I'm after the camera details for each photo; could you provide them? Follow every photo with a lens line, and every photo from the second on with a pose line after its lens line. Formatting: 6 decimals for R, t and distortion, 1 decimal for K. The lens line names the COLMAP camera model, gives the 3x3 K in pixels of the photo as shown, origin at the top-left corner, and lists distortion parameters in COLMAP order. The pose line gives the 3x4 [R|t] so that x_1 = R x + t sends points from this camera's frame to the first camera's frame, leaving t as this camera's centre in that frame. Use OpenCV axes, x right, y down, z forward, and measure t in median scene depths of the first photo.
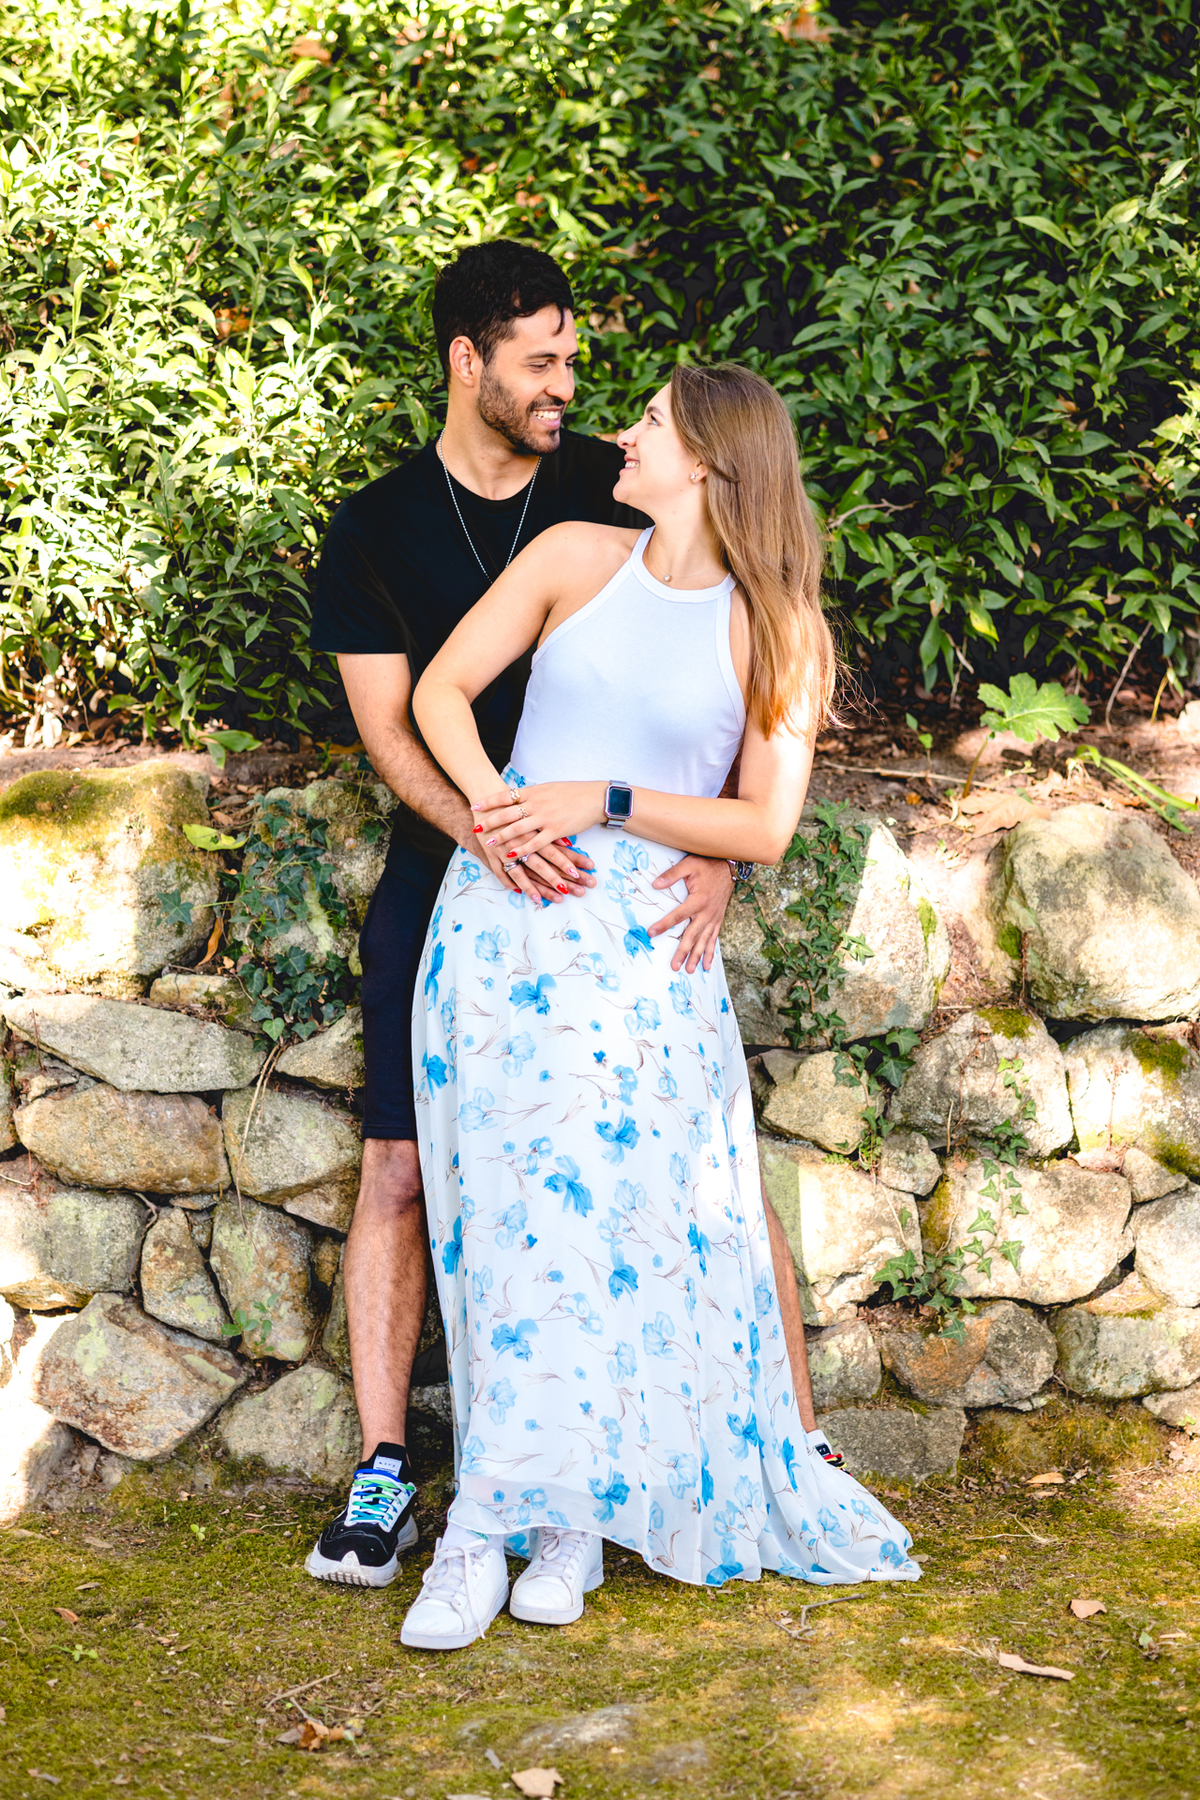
lens RADIAL K [[4283.7, 0, 595.6], [0, 4283.7, 956.1], [0, 0, 1]] dist [-0.088835, 0.780518]
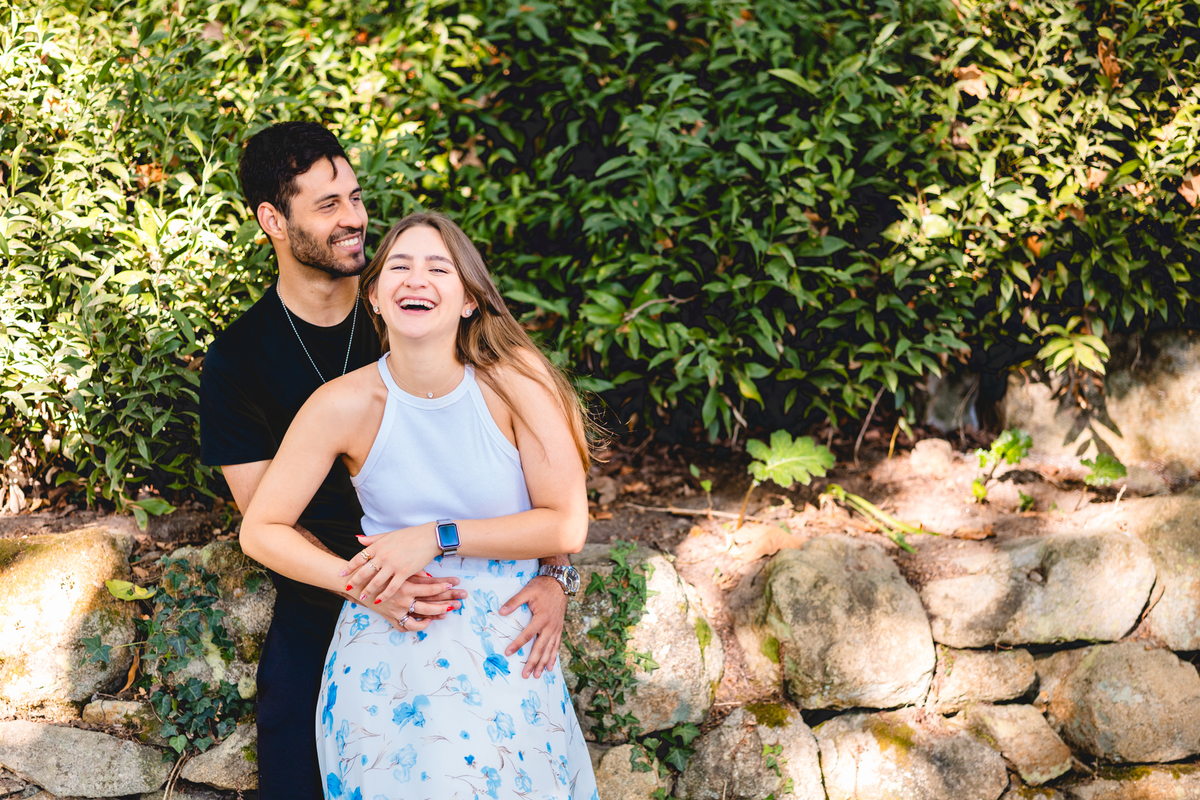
lens RADIAL K [[2855.8, 0, 600.0], [0, 2855.8, 400.0], [0, 0, 1]] dist [-0.088835, 0.780518]
pose [[0.999471, -0.030907, -0.010093, 0.055248], [0.030493, 0.998779, -0.038880, -0.043819], [0.011282, 0.038551, 0.999193, 0.153190]]
